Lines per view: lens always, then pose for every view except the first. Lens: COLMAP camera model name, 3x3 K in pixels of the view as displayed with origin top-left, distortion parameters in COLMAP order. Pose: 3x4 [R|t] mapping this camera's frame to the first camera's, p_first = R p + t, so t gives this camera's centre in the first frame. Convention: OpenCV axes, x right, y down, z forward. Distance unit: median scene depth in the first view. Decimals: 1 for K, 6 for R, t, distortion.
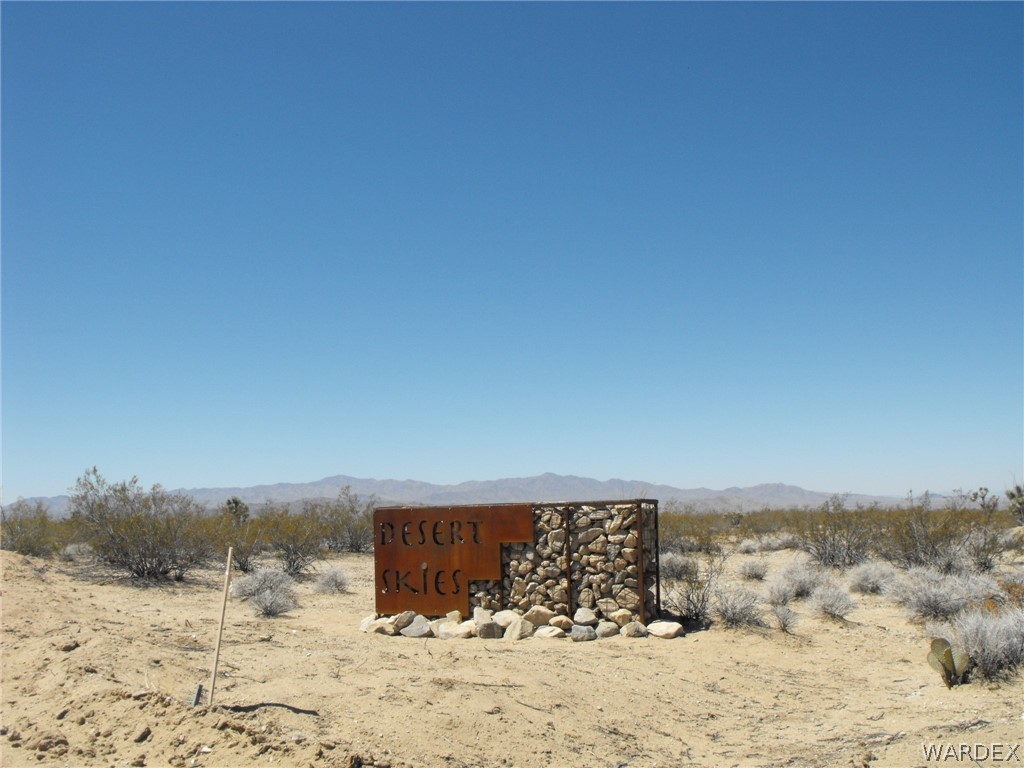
lens RADIAL K [[1035.4, 0, 509.2], [0, 1035.4, 389.5], [0, 0, 1]] dist [-0.074610, 0.000000]
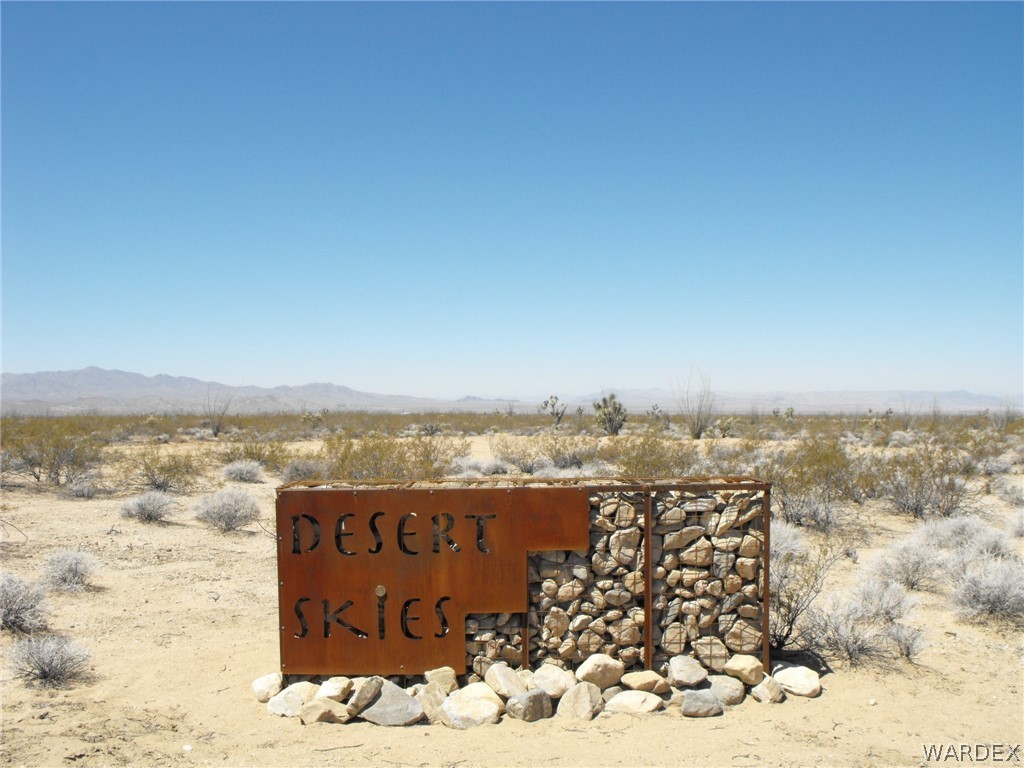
lens RADIAL K [[1035.4, 0, 510.3], [0, 1035.4, 384.0], [0, 0, 1]] dist [-0.074610, 0.000000]
pose [[0.909437, 0.021840, 0.415269, -0.271301], [-0.060175, 0.995021, 0.079453, 0.006066], [-0.411466, -0.097246, 0.906222, 0.482725]]
